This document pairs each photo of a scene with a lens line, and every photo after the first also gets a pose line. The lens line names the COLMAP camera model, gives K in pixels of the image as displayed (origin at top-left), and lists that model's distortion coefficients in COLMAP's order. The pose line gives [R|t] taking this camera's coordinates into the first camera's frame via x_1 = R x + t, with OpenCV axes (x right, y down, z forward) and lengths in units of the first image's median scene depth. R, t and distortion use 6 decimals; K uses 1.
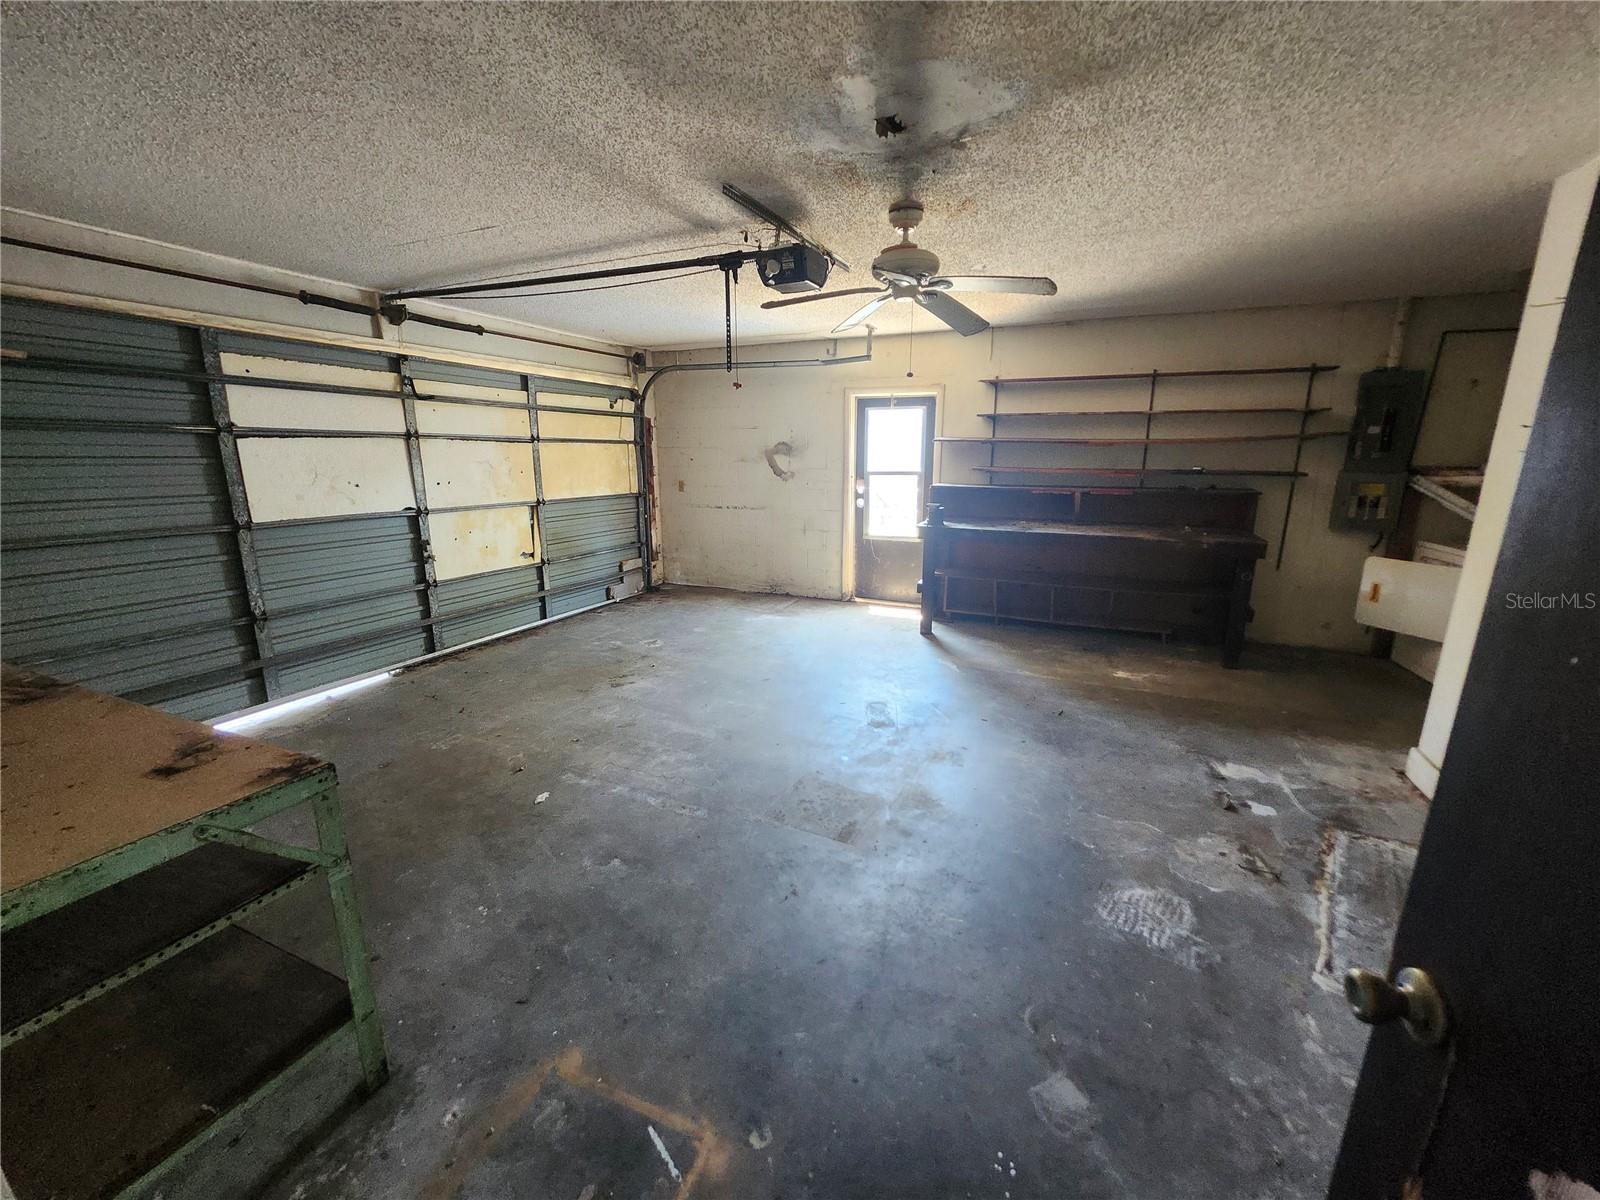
lens RADIAL K [[630.5, 0, 798.8], [0, 630.5, 605.5], [0, 0, 1]] dist [-0.001168, 0.000038]
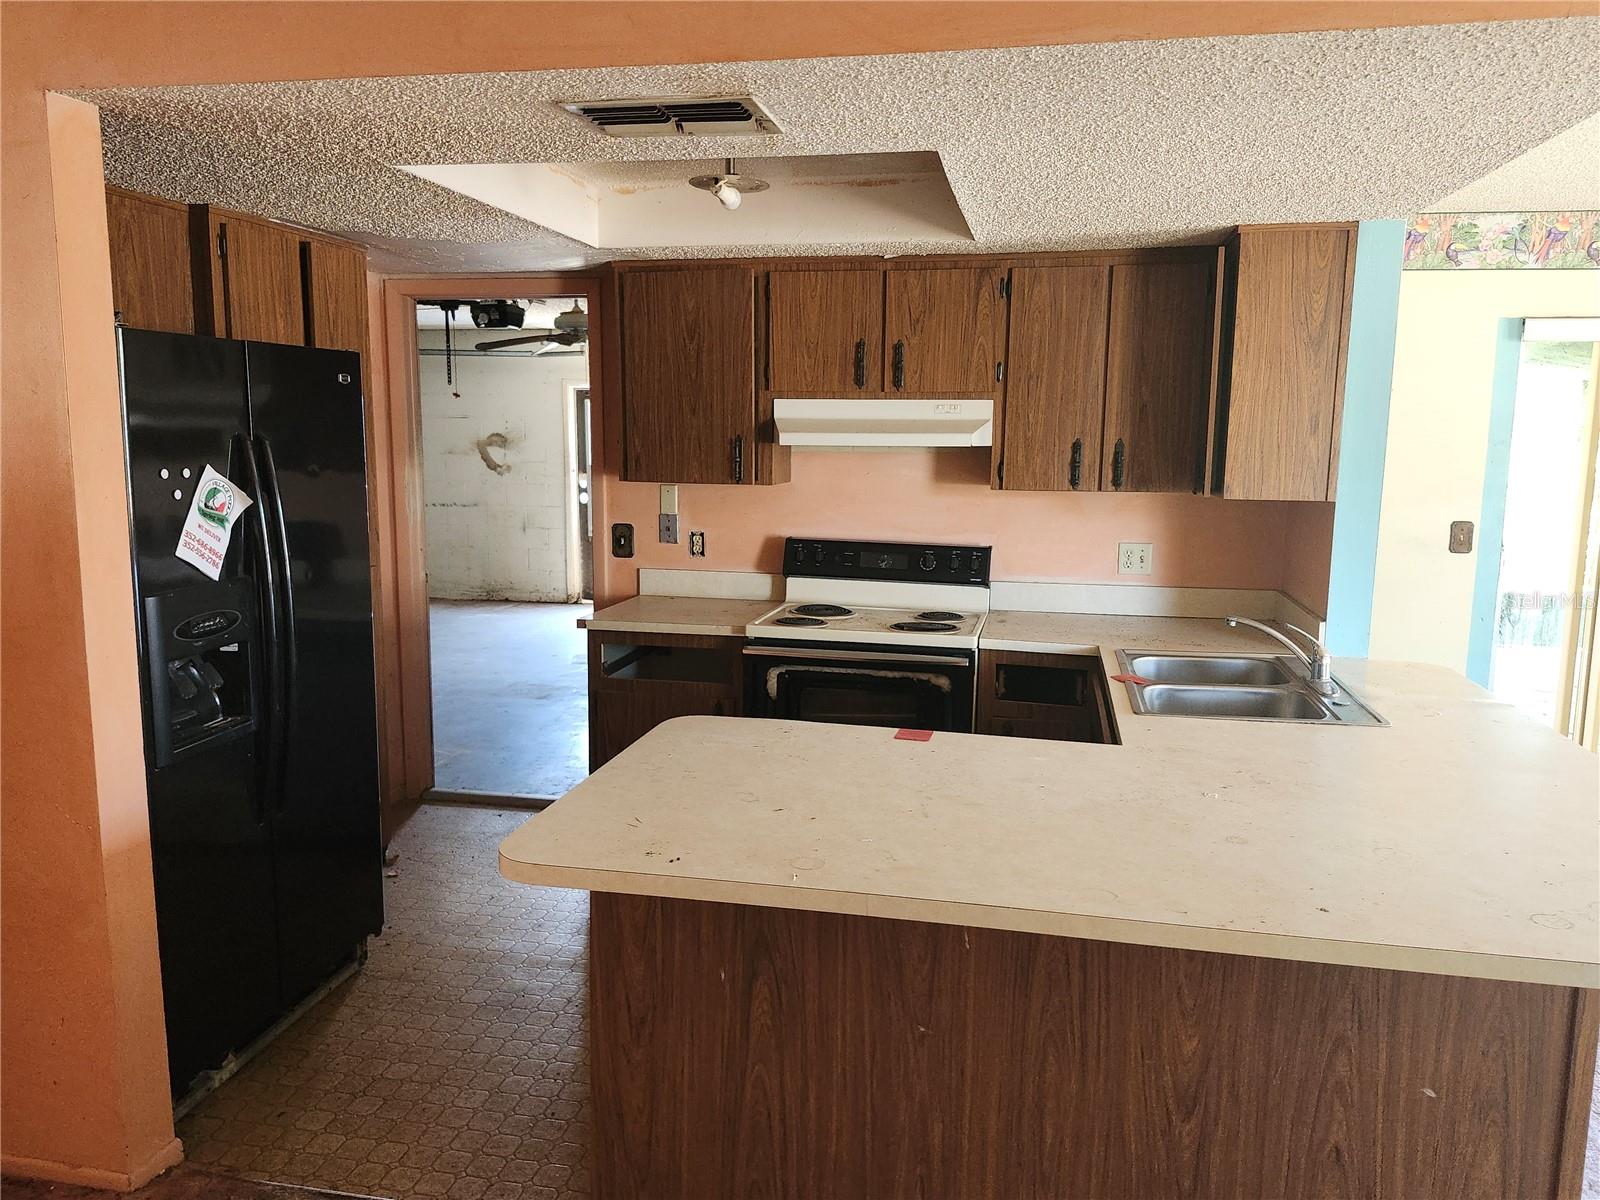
lens RADIAL K [[1171.8, 0, 814.7], [0, 1171.8, 602.6], [0, 0, 1]] dist [0.032214, -0.015975]
pose [[0.973259, -0.025742, 0.228262, 0.028185], [0.048420, 0.994364, -0.094316, 0.171190], [-0.224548, 0.102846, 0.969021, -0.742586]]
